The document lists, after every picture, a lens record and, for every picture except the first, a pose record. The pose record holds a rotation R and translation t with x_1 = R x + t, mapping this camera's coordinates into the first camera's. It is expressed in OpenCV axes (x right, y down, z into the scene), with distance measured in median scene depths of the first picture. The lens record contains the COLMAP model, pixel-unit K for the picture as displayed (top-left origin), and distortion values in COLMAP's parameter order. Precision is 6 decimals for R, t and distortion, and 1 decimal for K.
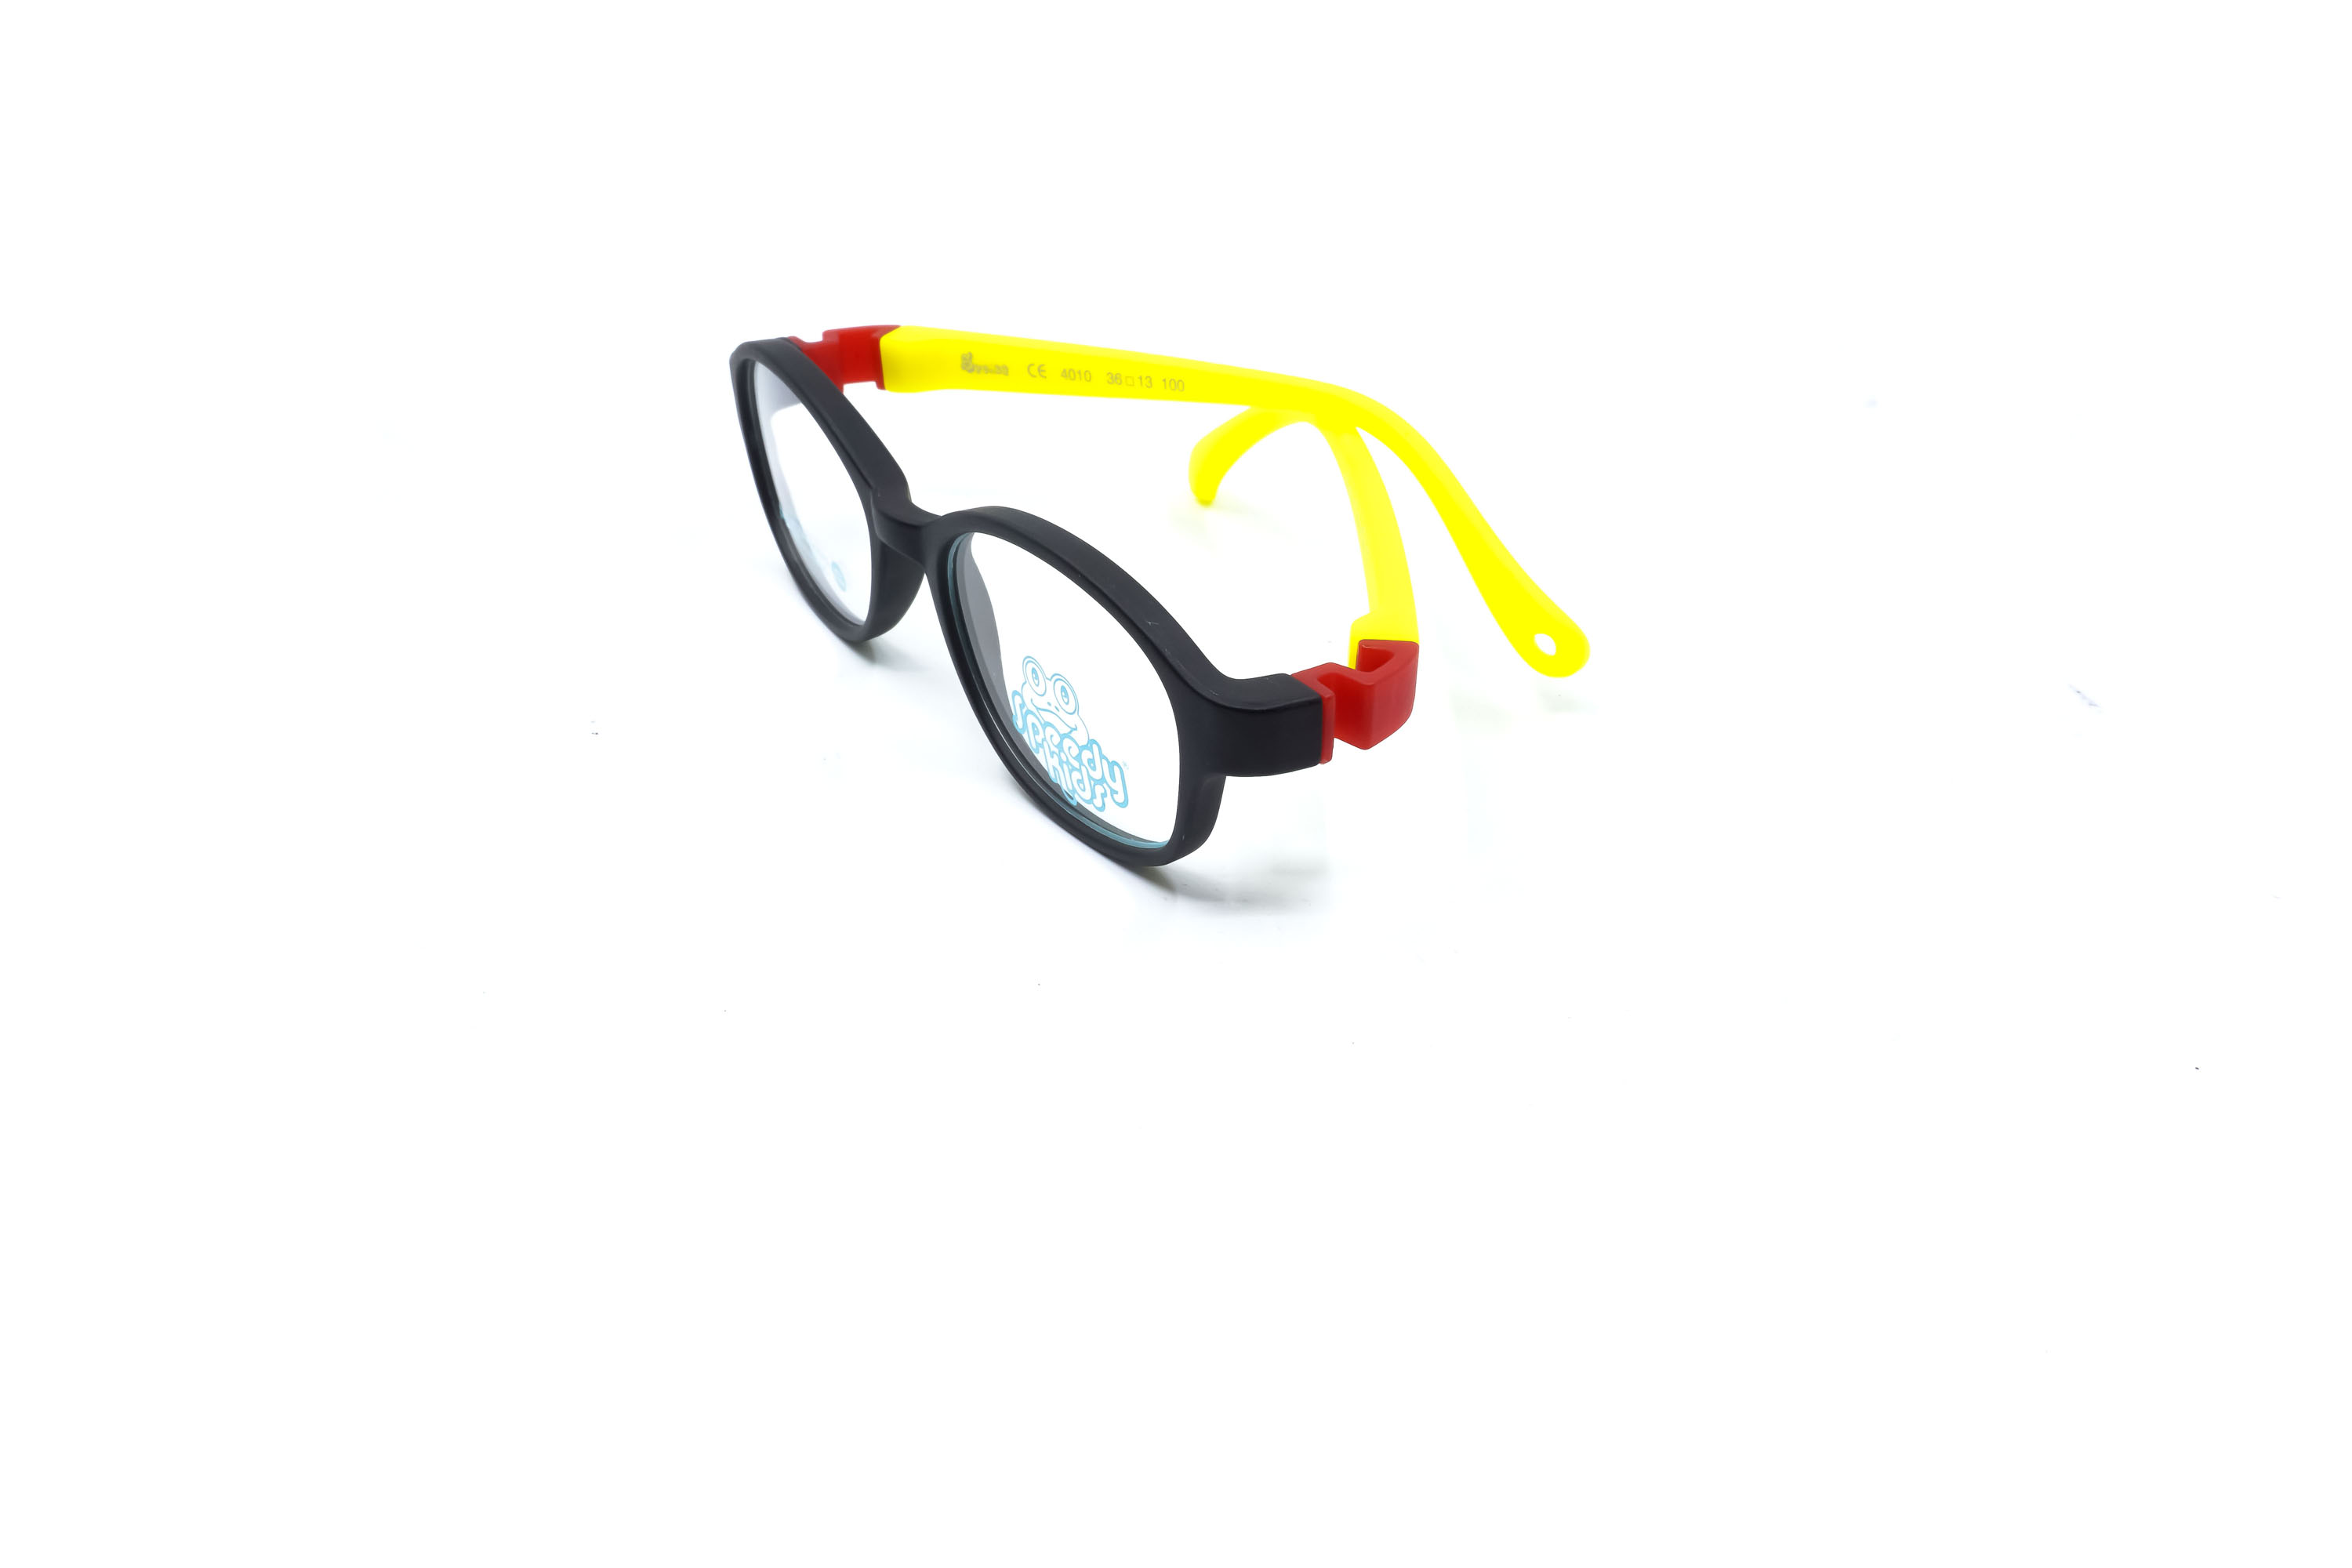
lens RADIAL K [[2416.1, 0, 1176.0], [0, 2416.1, 784.0], [0, 0, 1]] dist [0.006064, 0.005003]
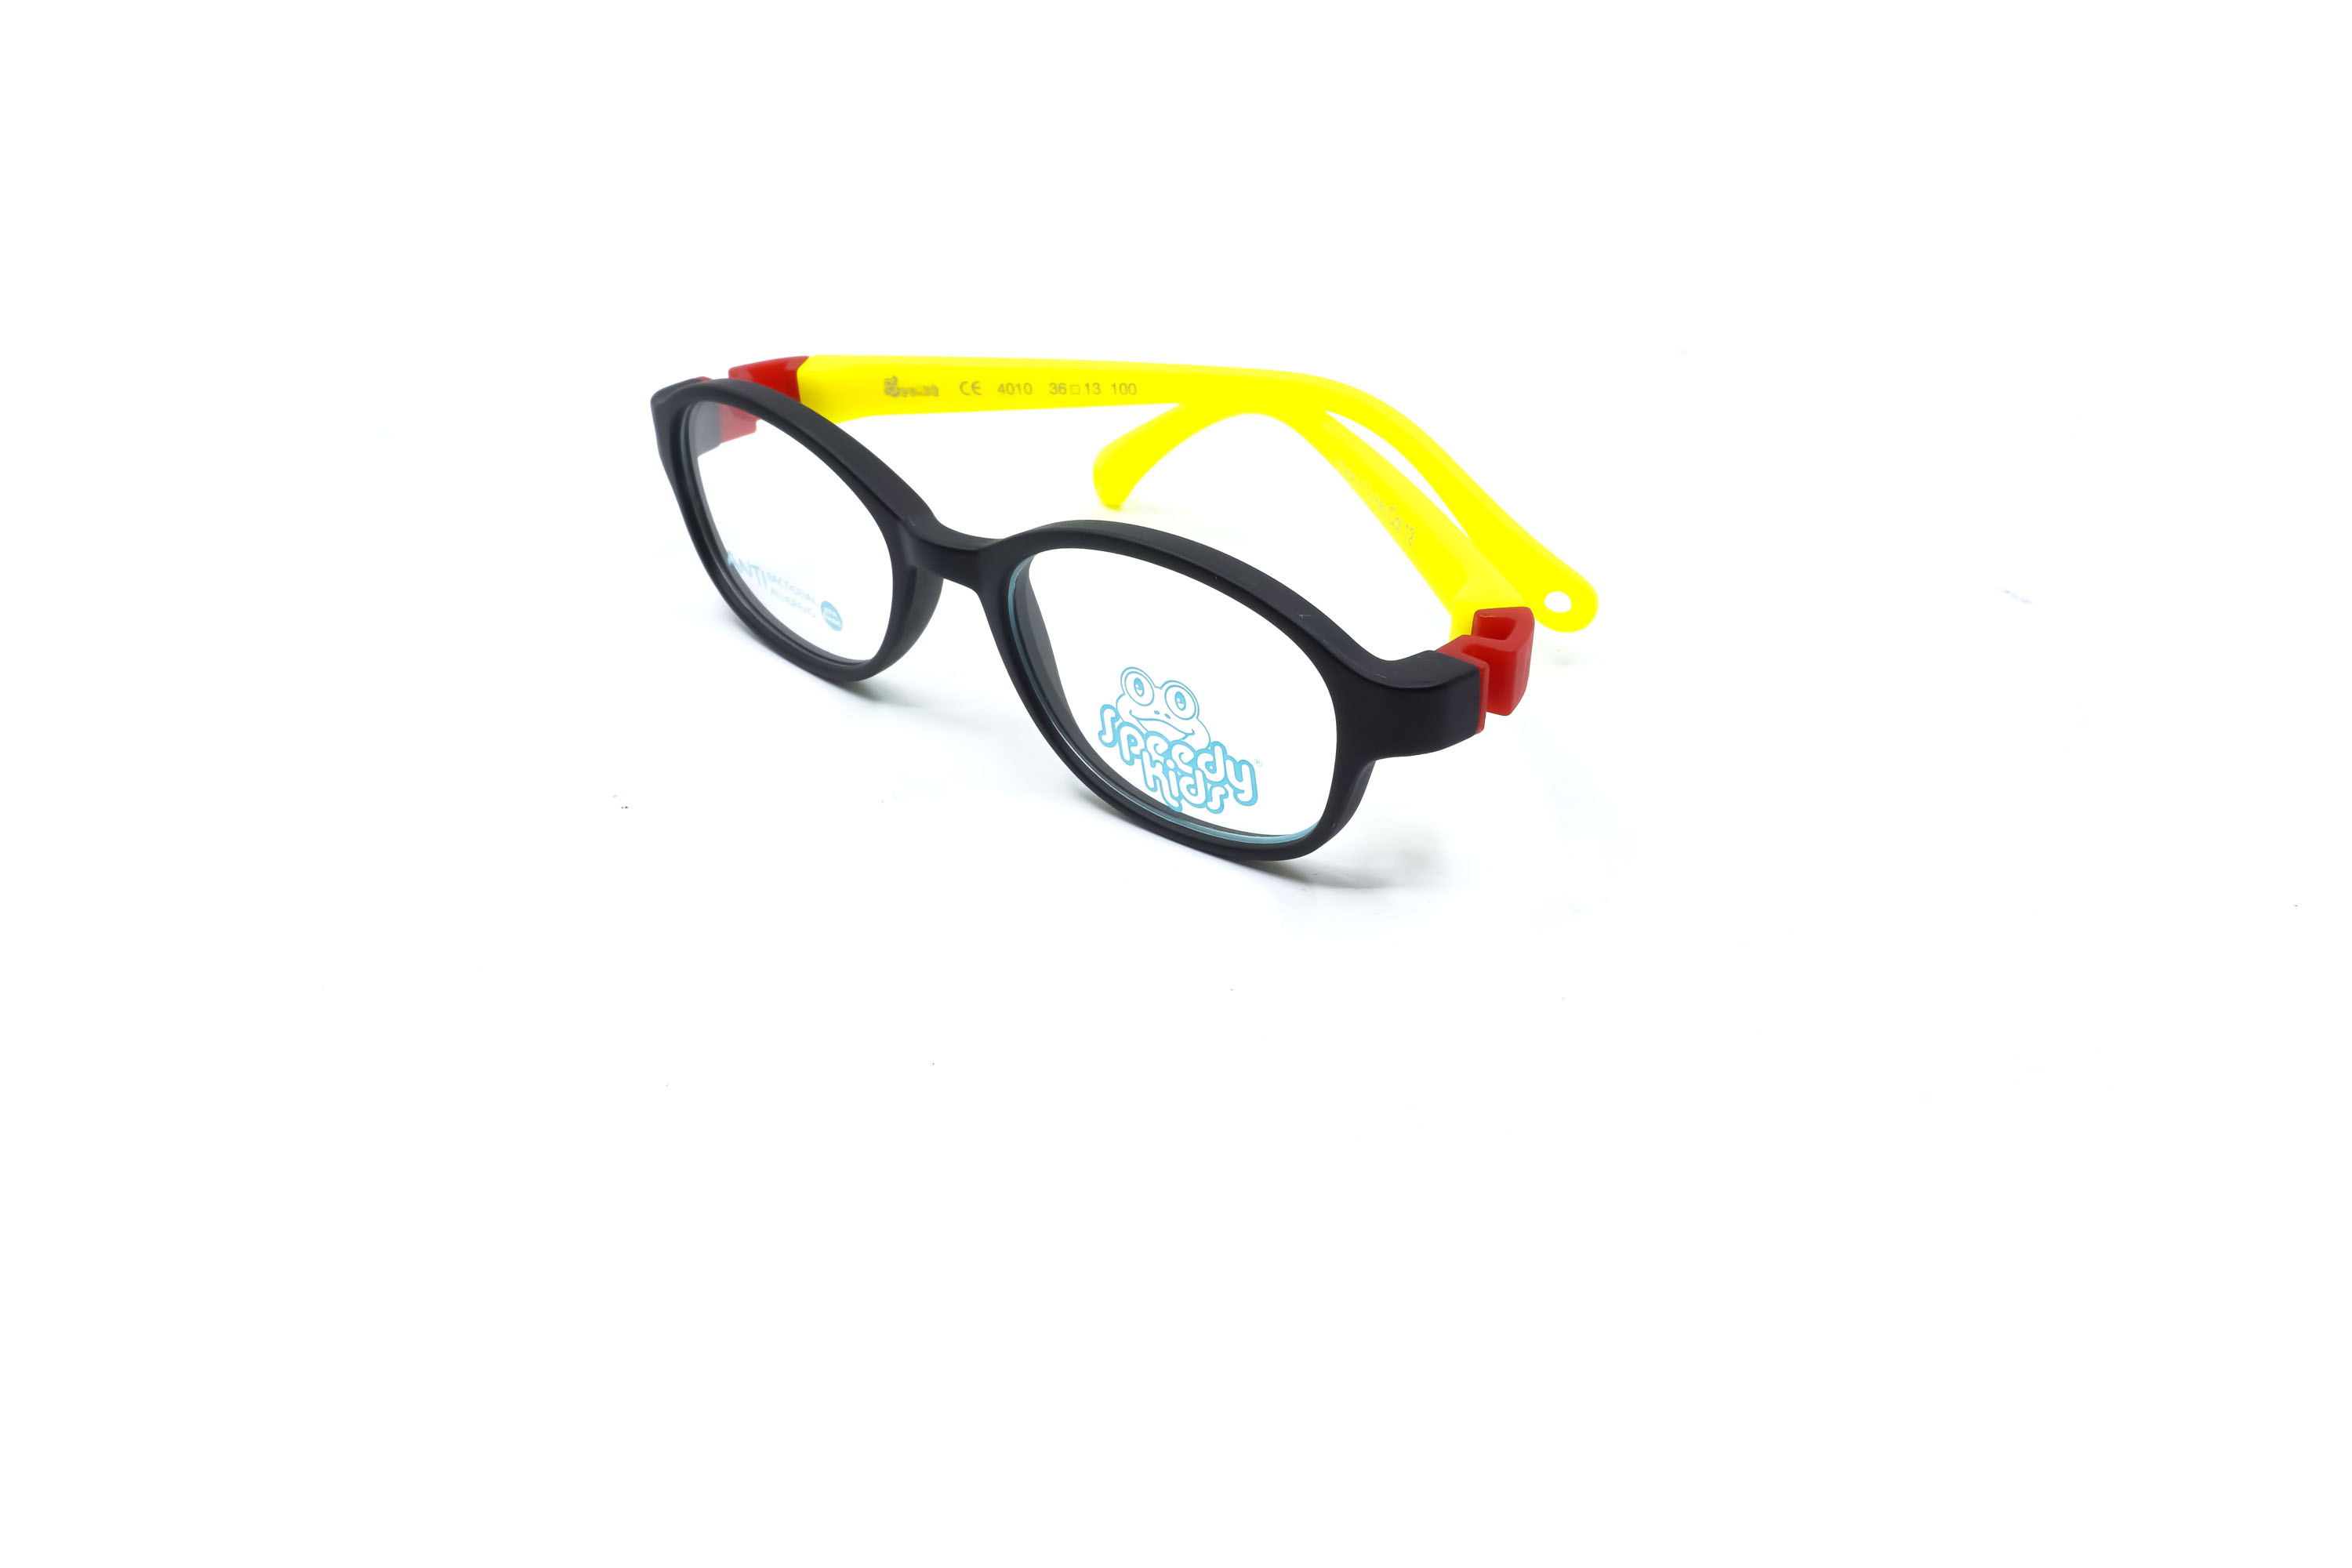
lens RADIAL K [[2416.1, 0, 1176.0], [0, 2416.1, 784.0], [0, 0, 1]] dist [0.006064, 0.005003]
pose [[0.965627, -0.127404, 0.226569, -0.272461], [0.128428, 0.991666, 0.010278, -0.013159], [-0.225990, 0.019173, 0.973941, 0.032354]]
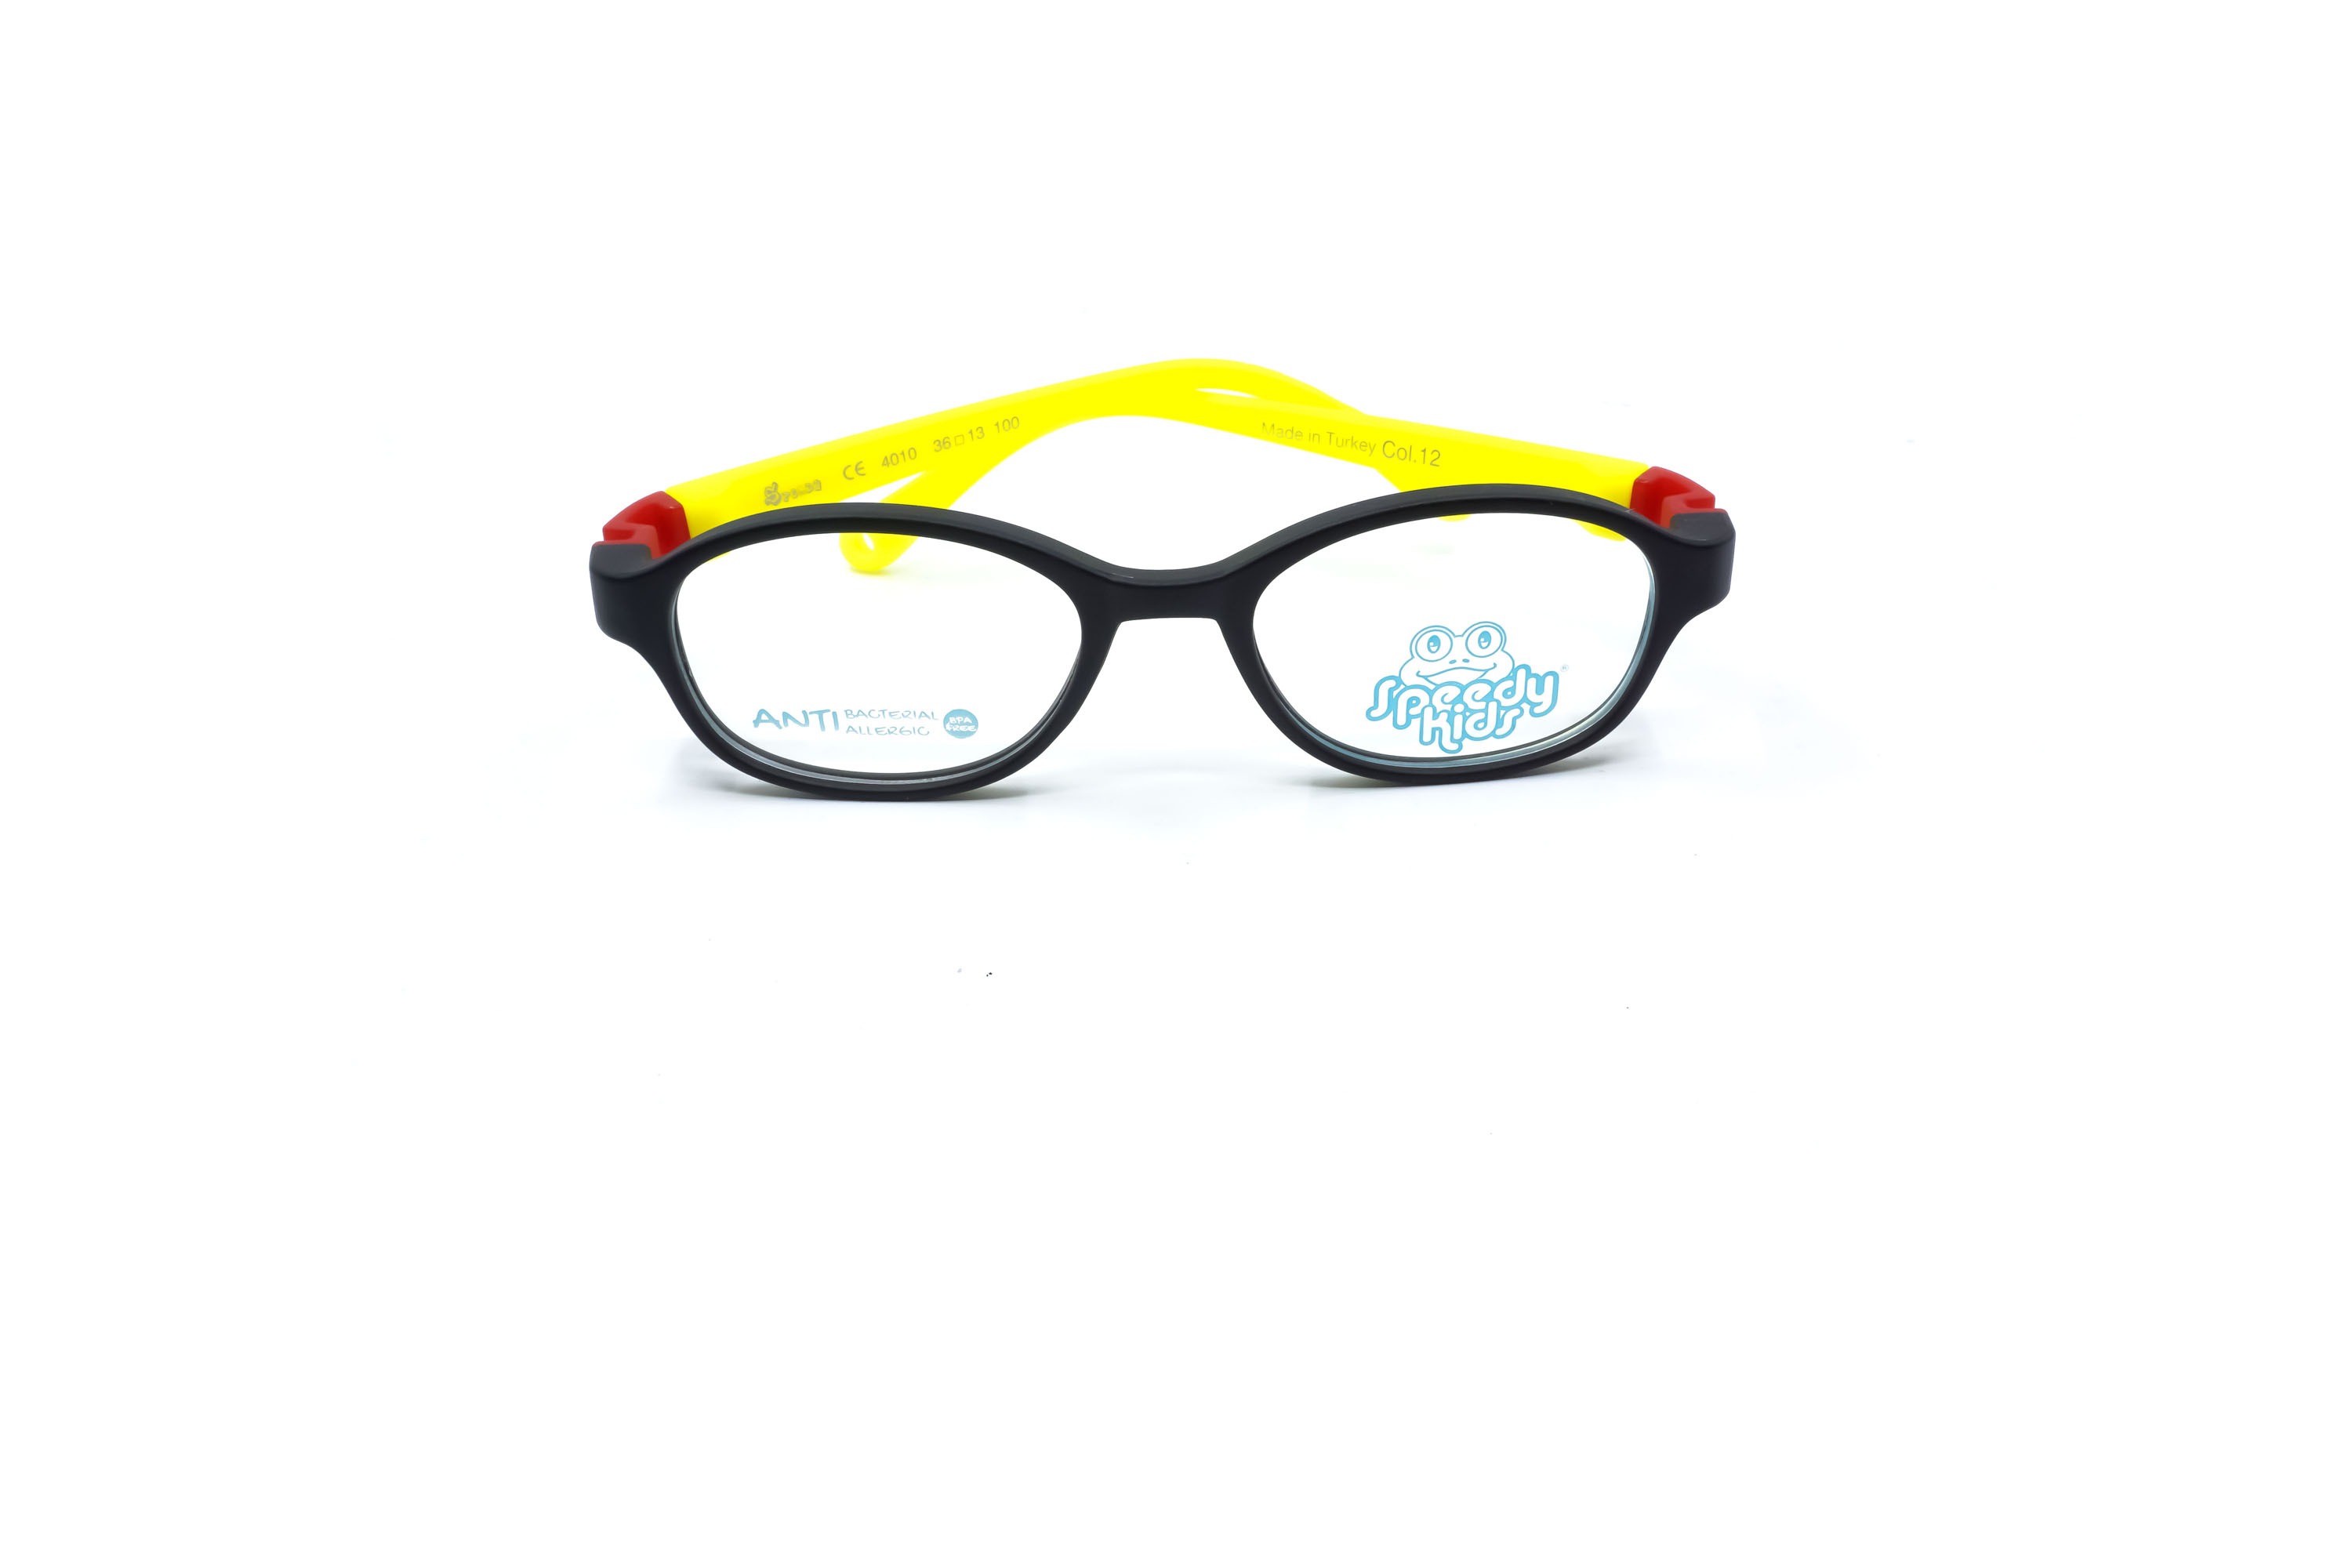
lens RADIAL K [[2416.1, 0, 1176.0], [0, 2416.1, 784.0], [0, 0, 1]] dist [0.006064, 0.005003]
pose [[0.501816, -0.420717, 0.755763, -0.906297], [0.435312, 0.877864, 0.199647, -0.242948], [-0.747452, 0.228807, 0.623669, 0.458072]]
